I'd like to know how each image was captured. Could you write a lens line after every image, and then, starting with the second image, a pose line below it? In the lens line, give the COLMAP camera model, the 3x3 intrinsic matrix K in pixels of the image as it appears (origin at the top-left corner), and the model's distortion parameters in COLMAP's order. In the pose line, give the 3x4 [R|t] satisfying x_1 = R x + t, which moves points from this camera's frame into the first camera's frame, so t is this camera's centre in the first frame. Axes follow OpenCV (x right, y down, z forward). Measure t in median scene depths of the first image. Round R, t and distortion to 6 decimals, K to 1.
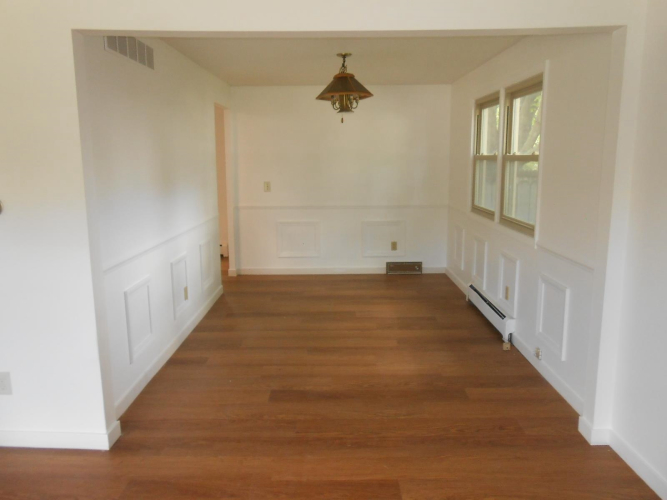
lens RADIAL K [[528.8, 0, 333.4], [0, 528.8, 261.0], [0, 0, 1]] dist [-0.037206, 0.061495]
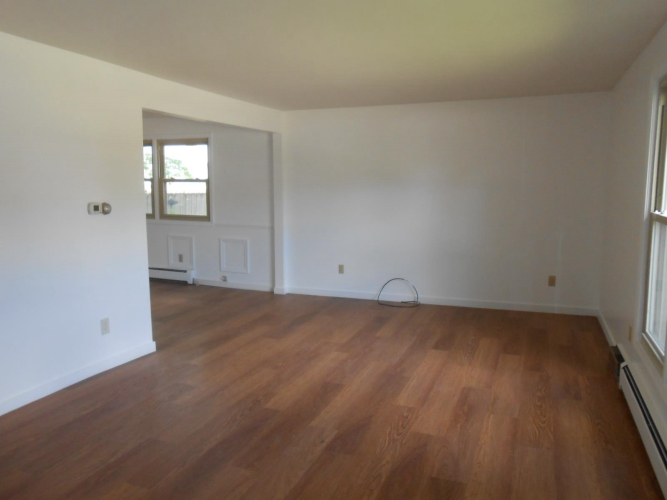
lens RADIAL K [[528.8, 0, 333.4], [0, 528.8, 261.0], [0, 0, 1]] dist [-0.037206, 0.061495]
pose [[0.374599, -0.131973, 0.917747, -1.316294], [0.162938, 0.983784, 0.074963, 0.029143], [-0.912758, 0.121455, 0.390028, -0.167496]]
